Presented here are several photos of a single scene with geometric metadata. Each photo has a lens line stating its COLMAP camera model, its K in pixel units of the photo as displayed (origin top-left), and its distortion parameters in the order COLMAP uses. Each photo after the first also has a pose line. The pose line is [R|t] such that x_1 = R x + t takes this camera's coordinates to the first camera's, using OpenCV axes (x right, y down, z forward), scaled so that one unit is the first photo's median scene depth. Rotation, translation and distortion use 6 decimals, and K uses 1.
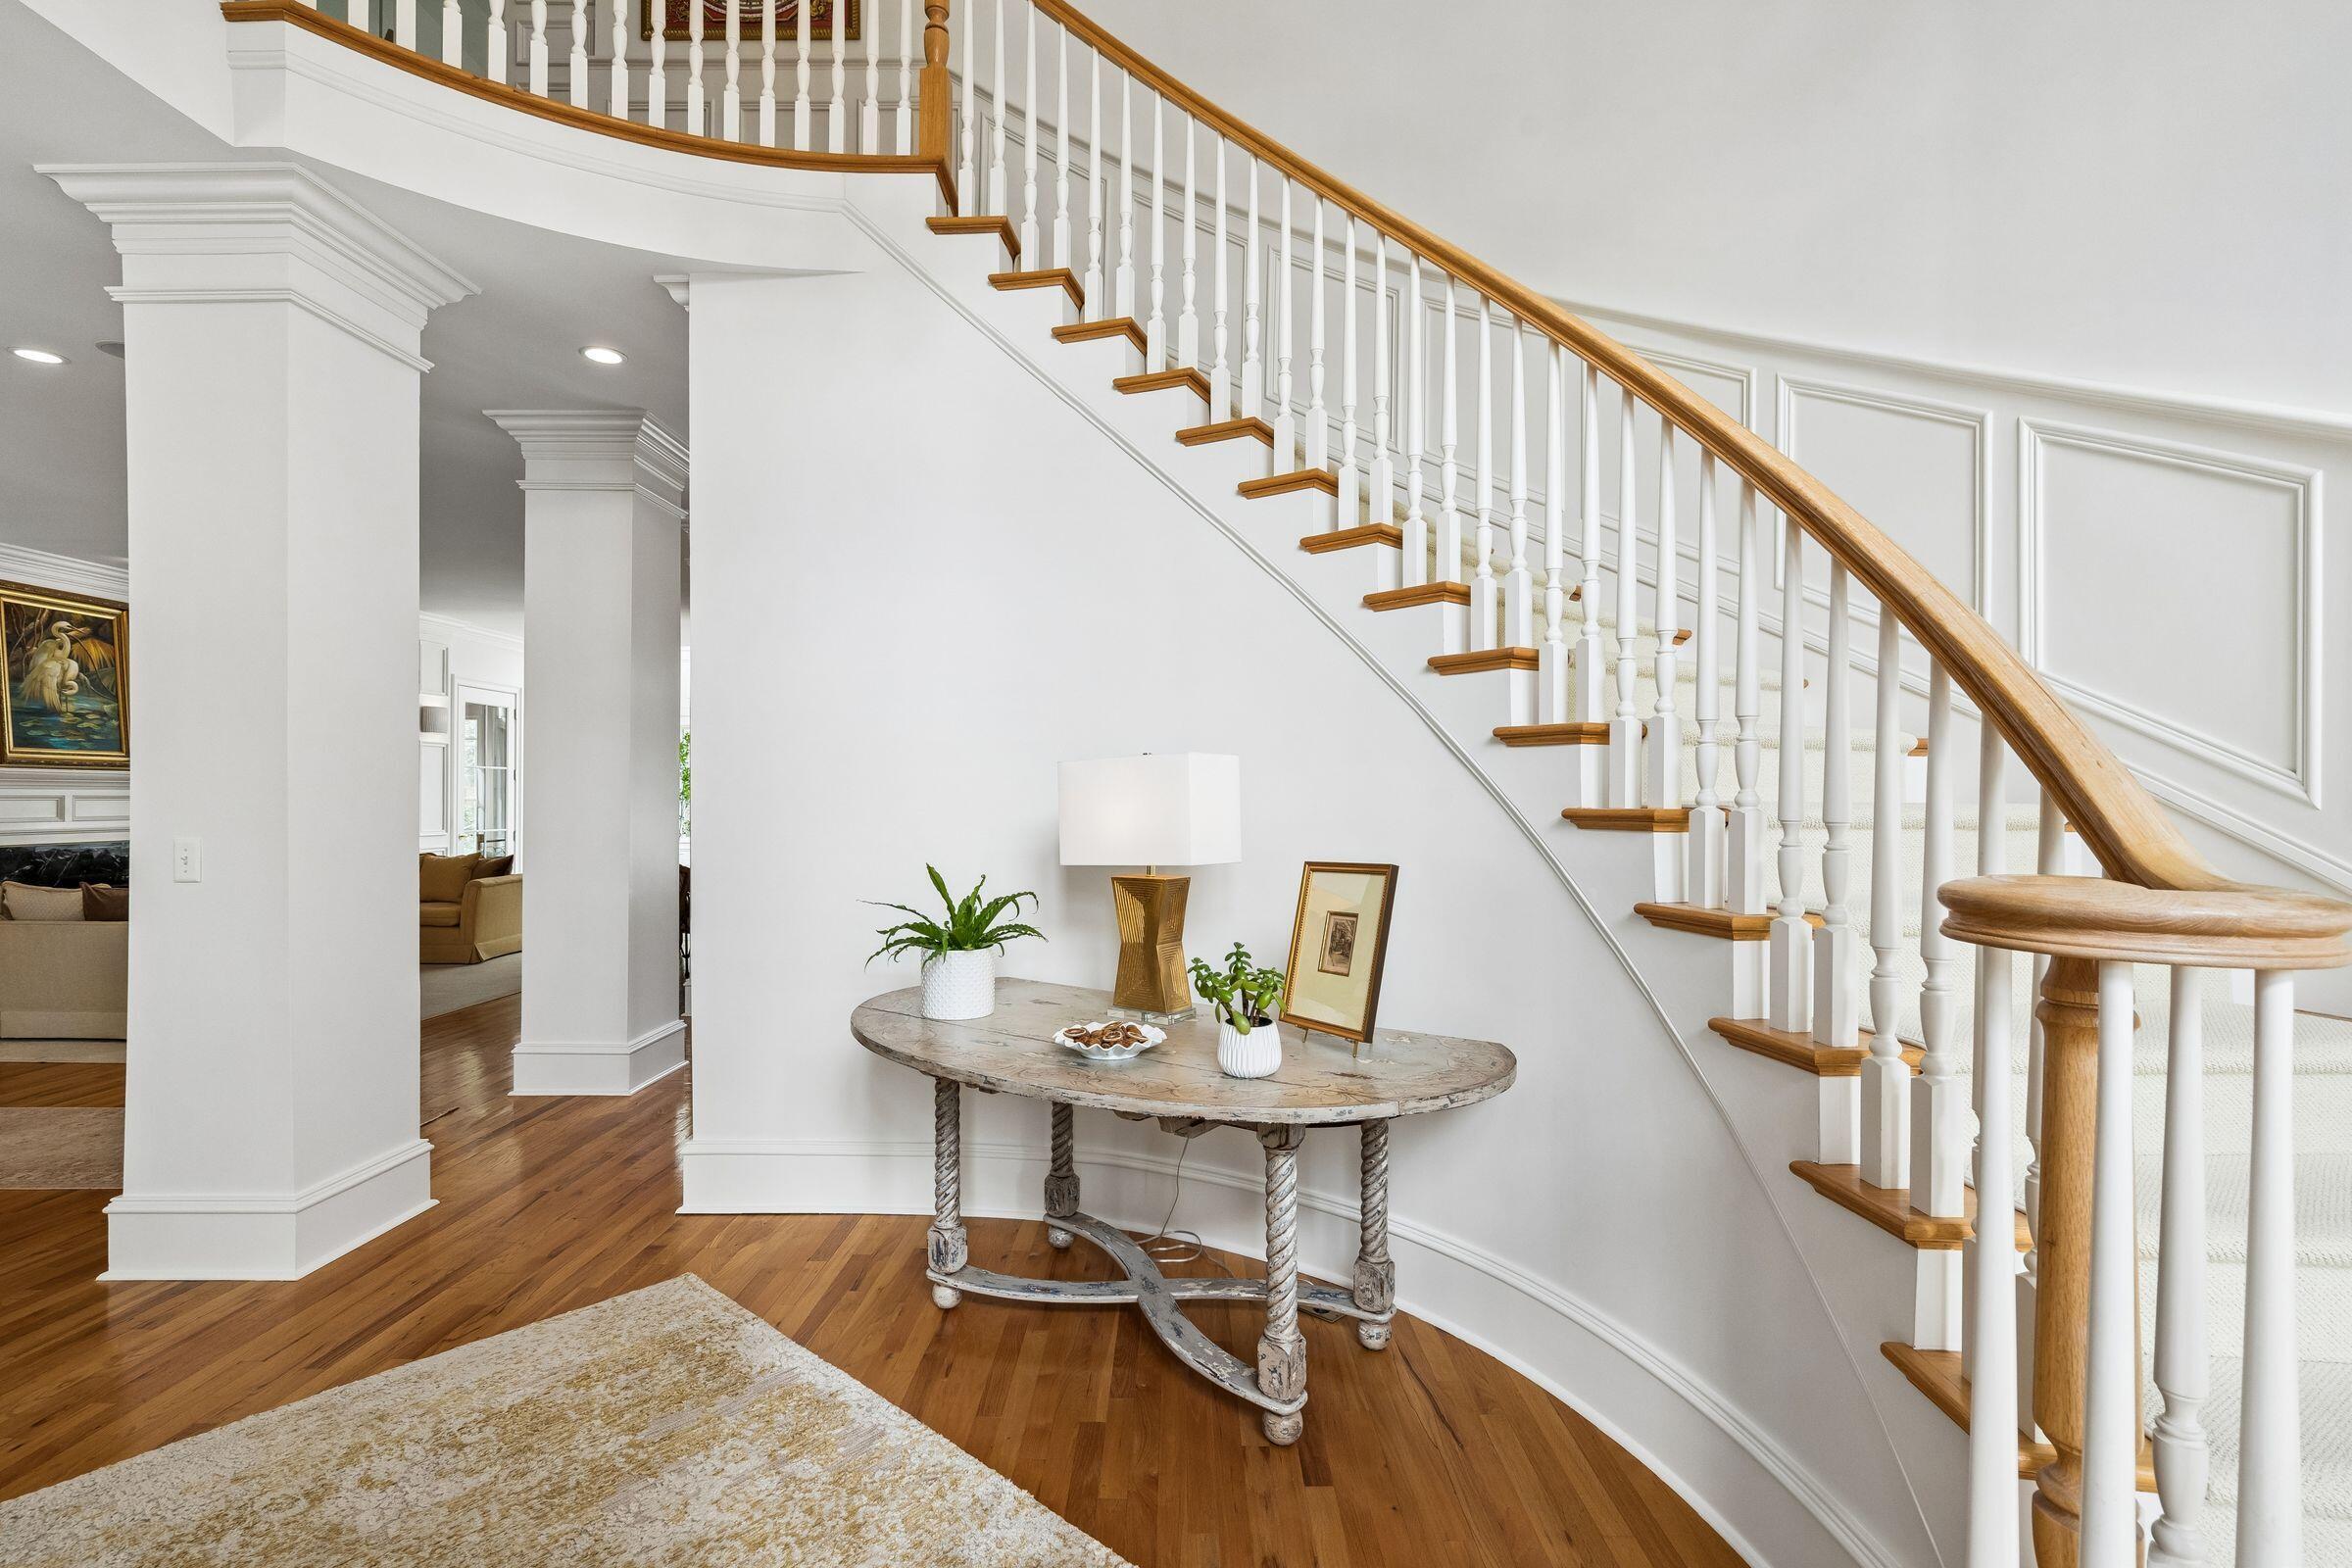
lens RADIAL K [[1078.3, 0, 1170.8], [0, 1078.3, 796.3], [0, 0, 1]] dist [0.001251, -0.000507]
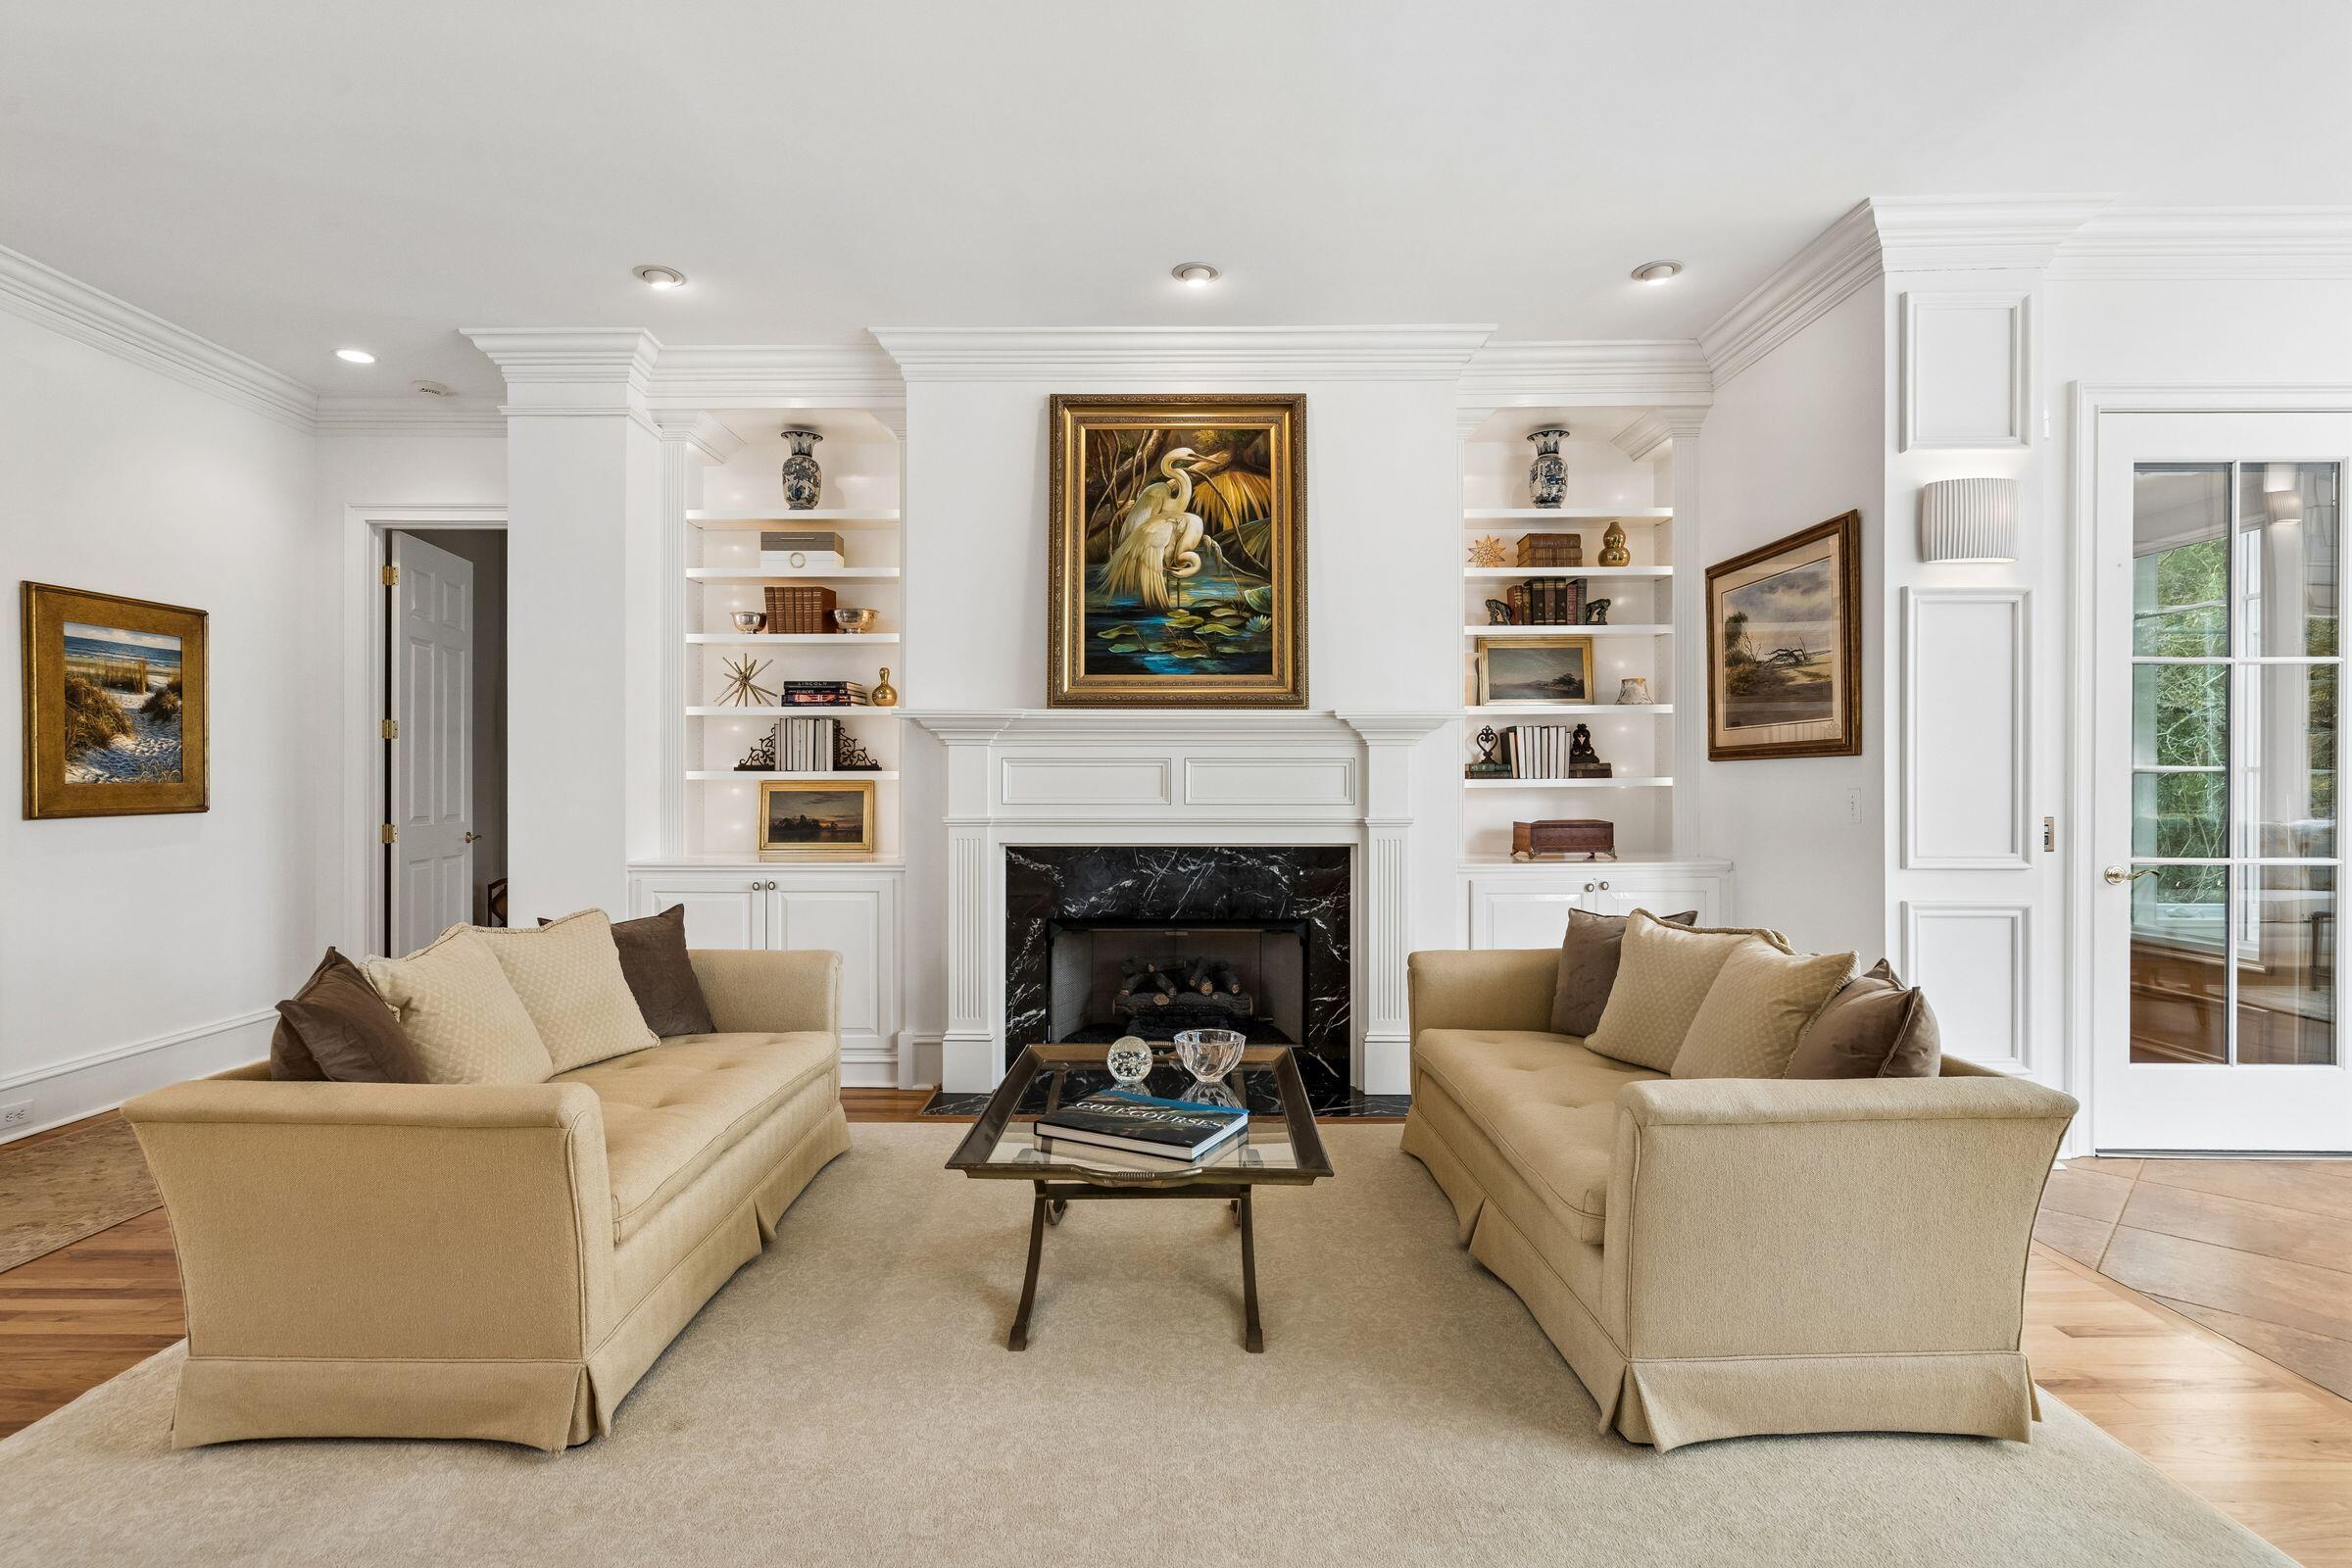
lens RADIAL K [[1109.4, 0, 1171.9], [0, 1109.4, 799.6], [0, 0, 1]] dist [0.001010, -0.000184]
pose [[0.011239, -0.000082, -0.999937, -0.452507], [-0.002010, 0.999998, -0.000105, 0.020795], [0.999935, 0.002011, 0.011239, 0.993134]]
